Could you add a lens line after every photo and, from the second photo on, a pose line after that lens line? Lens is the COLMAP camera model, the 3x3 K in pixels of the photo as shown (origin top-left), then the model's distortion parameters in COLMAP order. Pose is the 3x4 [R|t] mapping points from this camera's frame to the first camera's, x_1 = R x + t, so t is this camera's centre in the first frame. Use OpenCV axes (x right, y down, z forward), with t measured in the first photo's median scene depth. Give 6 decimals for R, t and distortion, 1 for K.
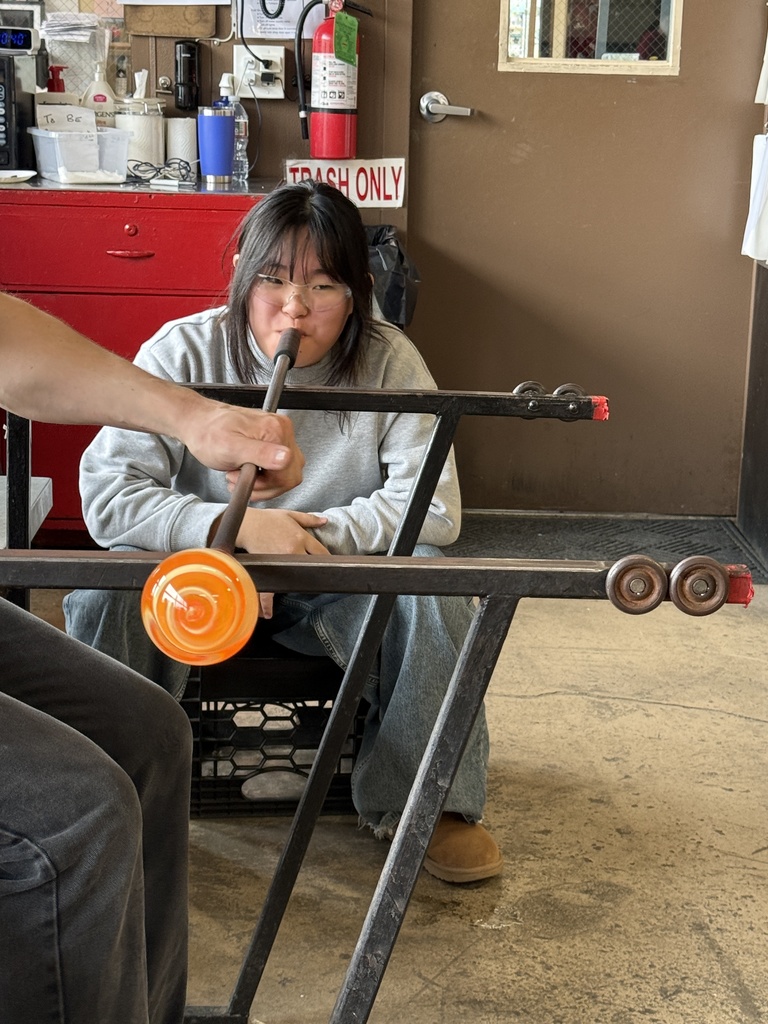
lens RADIAL K [[1882.5, 0, 384.0], [0, 1882.5, 512.0], [0, 0, 1]] dist [0.059110, 0.099431]
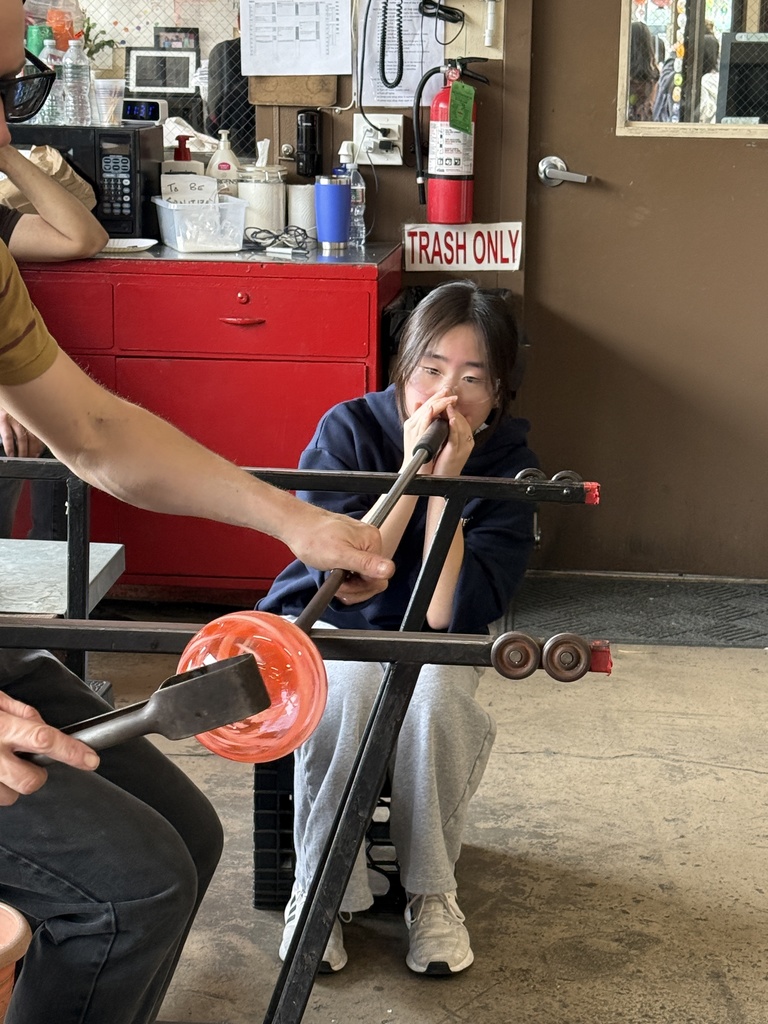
lens RADIAL K [[2082.9, 0, 384.0], [0, 2082.9, 512.0], [0, 0, 1]] dist [0.044812, -0.018981]
pose [[0.994118, 0.012338, -0.107598, 0.067316], [-0.014756, 0.999656, -0.021698, -0.008391], [0.107293, 0.023158, 0.993958, -0.126095]]
